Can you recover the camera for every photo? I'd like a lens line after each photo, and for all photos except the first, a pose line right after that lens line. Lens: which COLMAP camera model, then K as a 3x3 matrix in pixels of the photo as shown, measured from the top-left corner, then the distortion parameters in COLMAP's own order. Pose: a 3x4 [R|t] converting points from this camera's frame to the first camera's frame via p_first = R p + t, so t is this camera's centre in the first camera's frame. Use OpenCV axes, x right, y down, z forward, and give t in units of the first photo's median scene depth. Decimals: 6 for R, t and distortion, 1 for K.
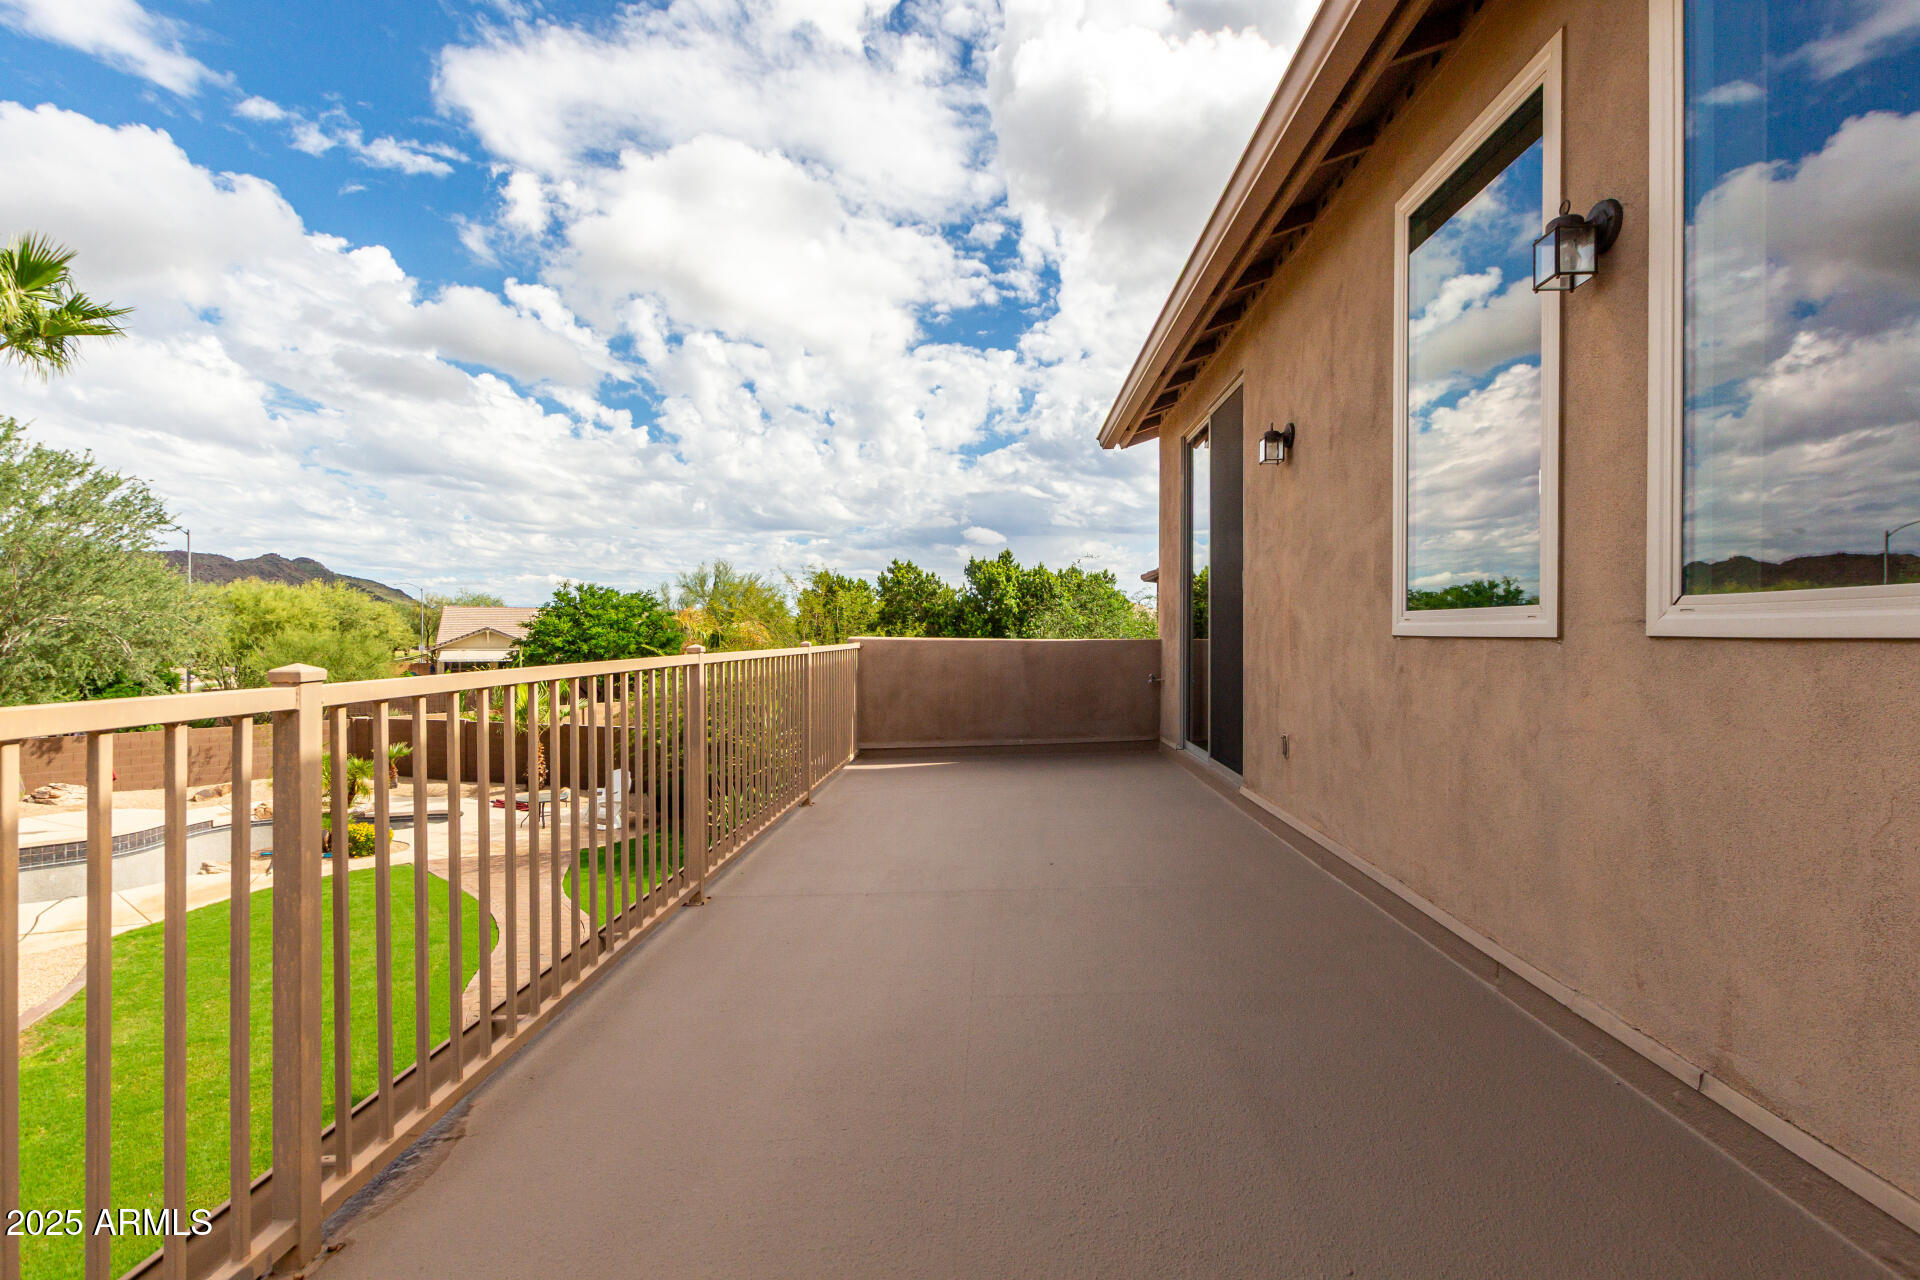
lens RADIAL K [[887.3, 0, 962.2], [0, 887.3, 636.2], [0, 0, 1]] dist [0.001980, -0.000360]
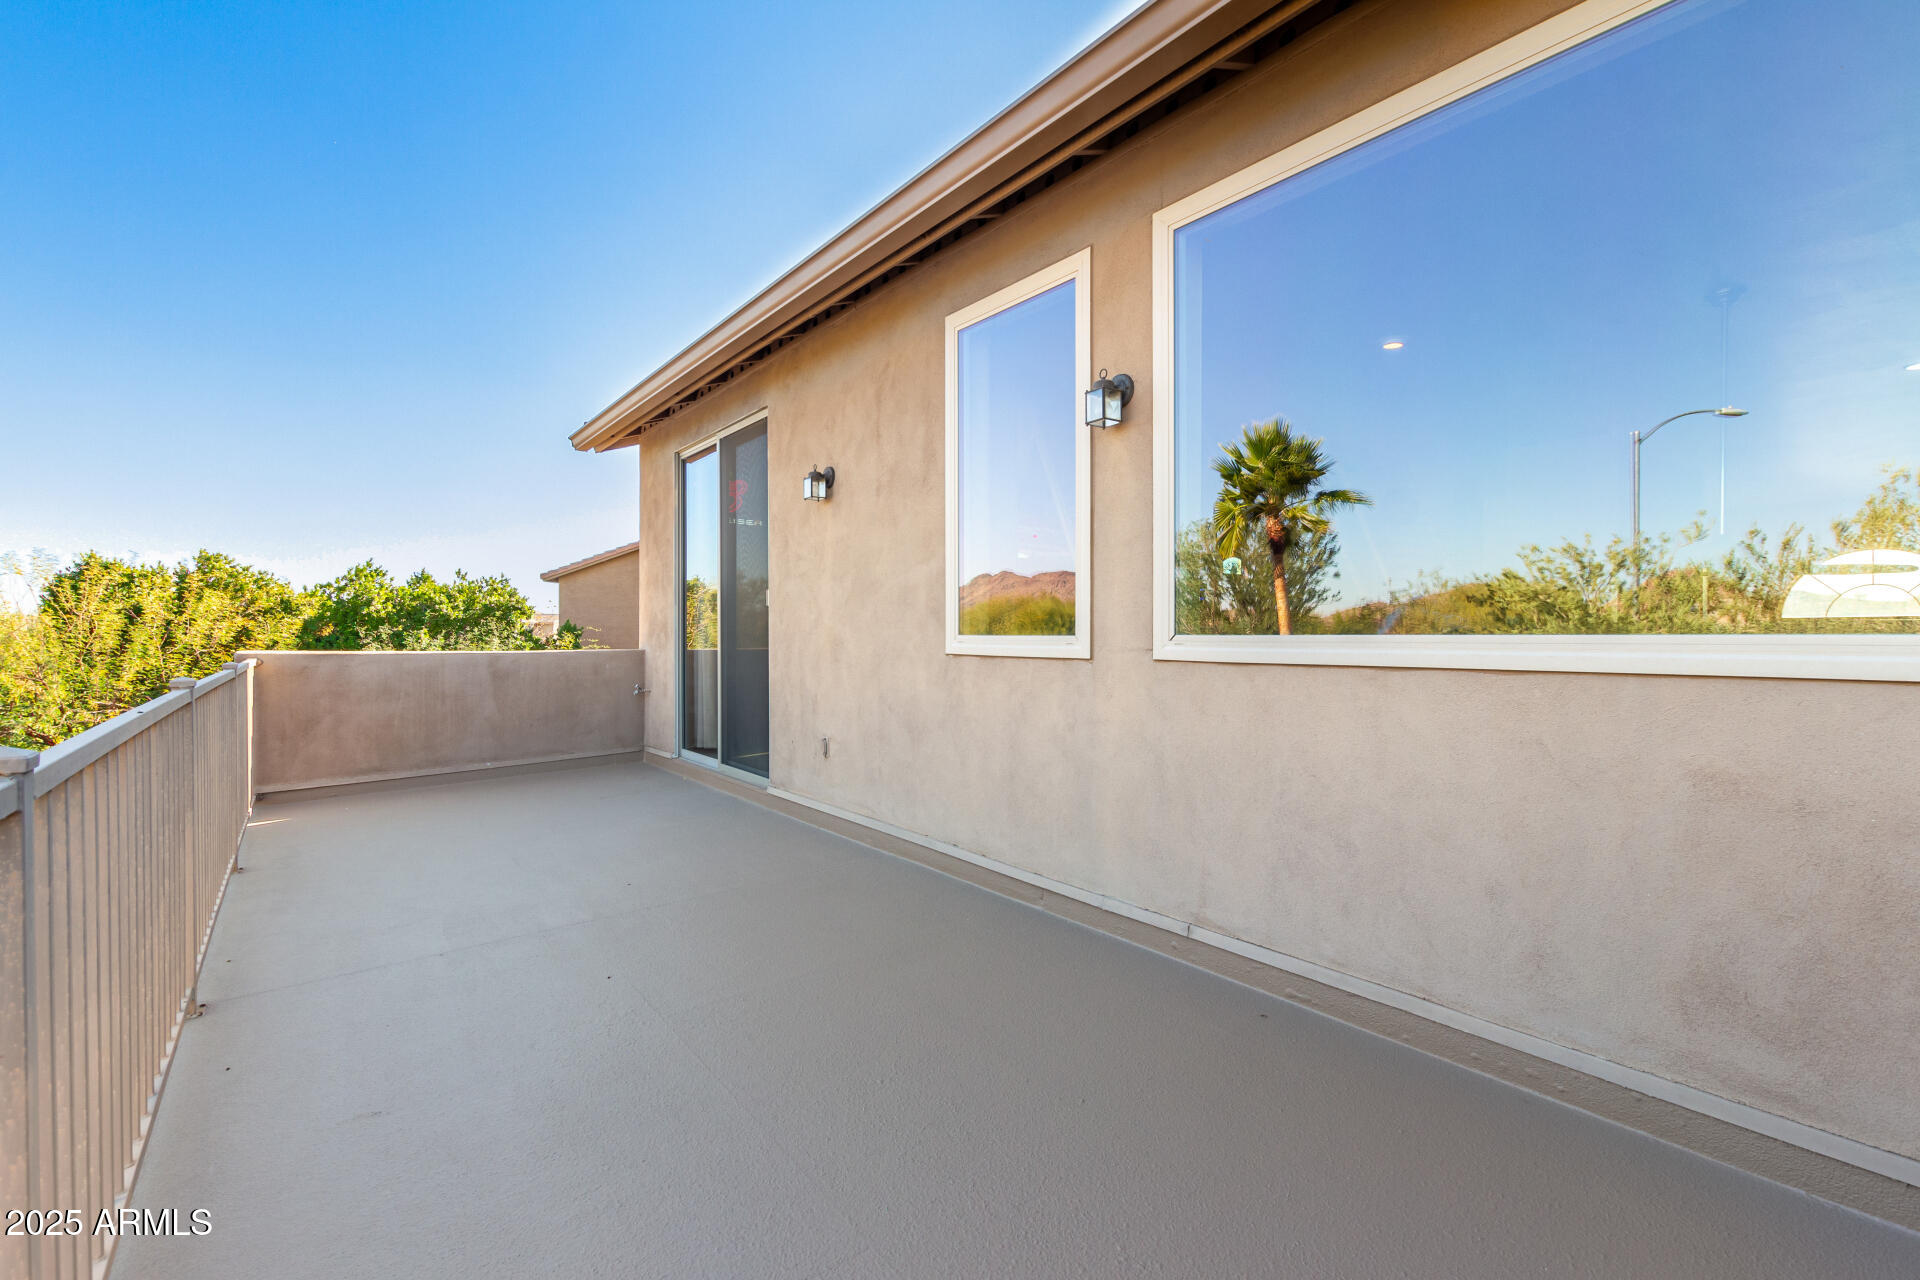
lens RADIAL K [[887.3, 0, 968.8], [0, 887.3, 638.5], [0, 0, 1]] dist [0.001980, -0.000360]
pose [[0.785087, -0.004793, 0.619367, -0.213720], [0.004217, 0.999988, 0.002393, -0.019785], [-0.619371, 0.000733, 0.785098, -0.017258]]
